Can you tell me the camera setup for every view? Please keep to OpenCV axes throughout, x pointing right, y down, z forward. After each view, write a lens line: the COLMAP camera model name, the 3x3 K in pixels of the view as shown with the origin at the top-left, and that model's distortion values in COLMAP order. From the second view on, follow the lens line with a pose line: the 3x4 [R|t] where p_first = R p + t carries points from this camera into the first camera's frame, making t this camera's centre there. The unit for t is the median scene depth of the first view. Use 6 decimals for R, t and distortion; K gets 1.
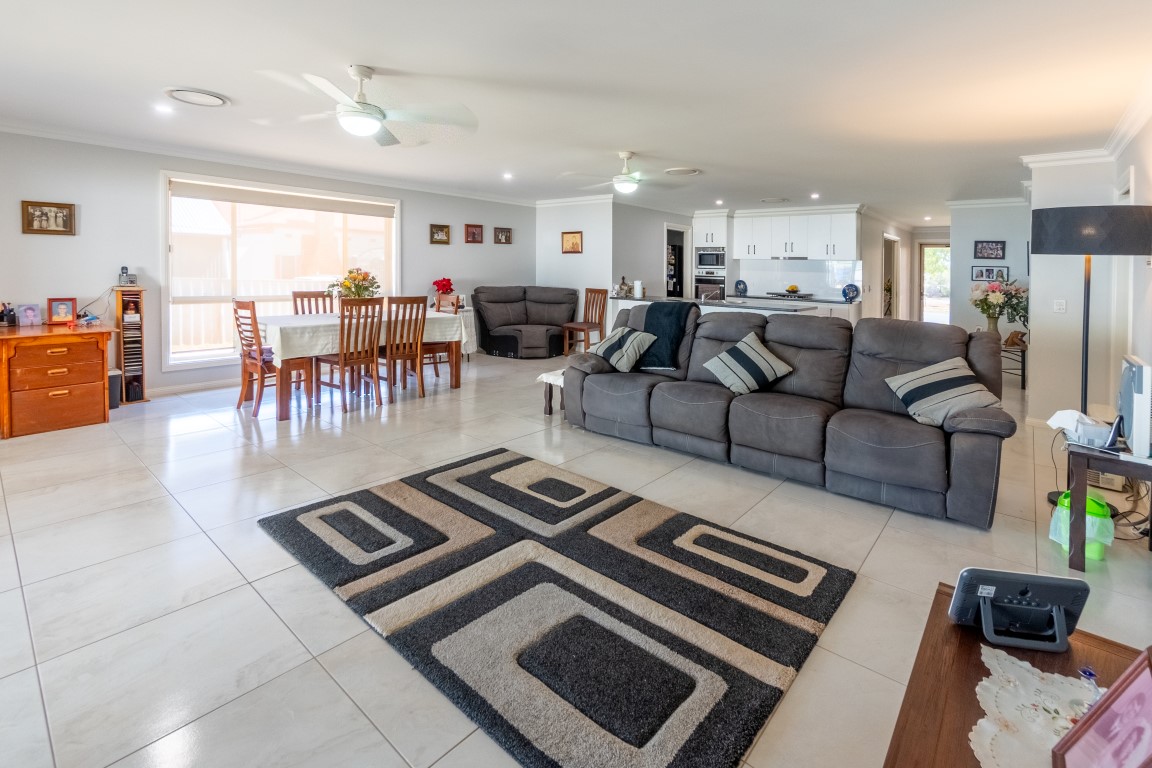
lens RADIAL K [[510.1, 0, 579.6], [0, 510.1, 419.1], [0, 0, 1]] dist [-0.002022, 0.000389]
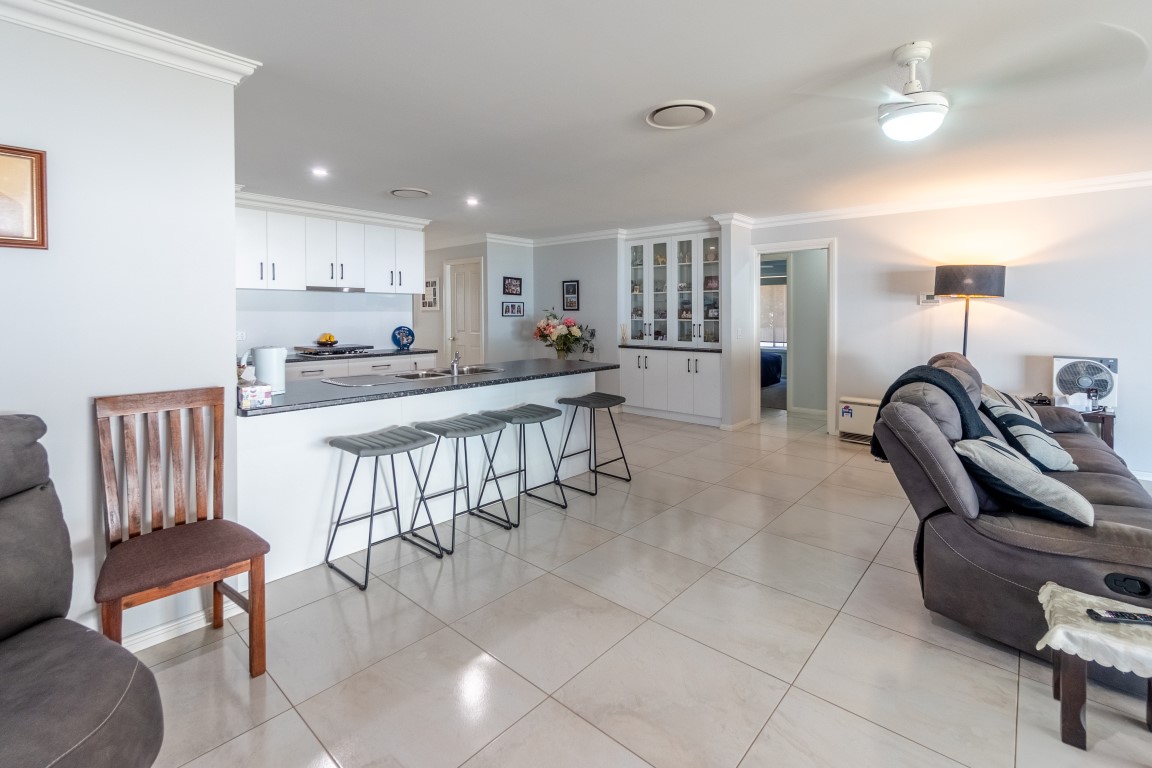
lens RADIAL K [[495.7, 0, 577.2], [0, 495.7, 466.7], [0, 0, 1]] dist [-0.002125, -0.000355]
pose [[0.015054, -0.317987, 0.947976, -0.262742], [0.286554, 0.909687, 0.300593, -0.265753], [-0.957946, 0.267121, 0.104815, 0.874296]]
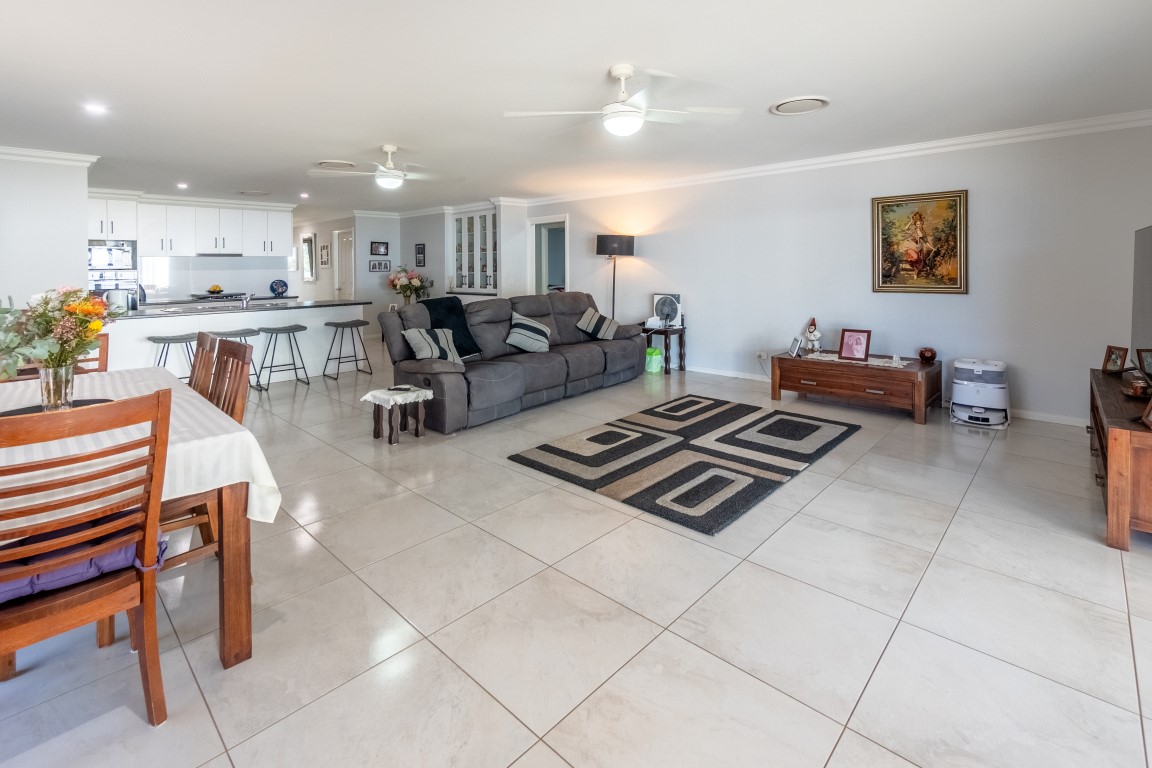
lens RADIAL K [[510.1, 0, 579.6], [0, 510.1, 419.1], [0, 0, 1]] dist [-0.002022, 0.000389]
pose [[0.046809, -0.309029, 0.949900, -0.610703], [0.297366, 0.912139, 0.282091, -0.142309], [-0.953615, 0.269264, 0.134591, 0.430102]]
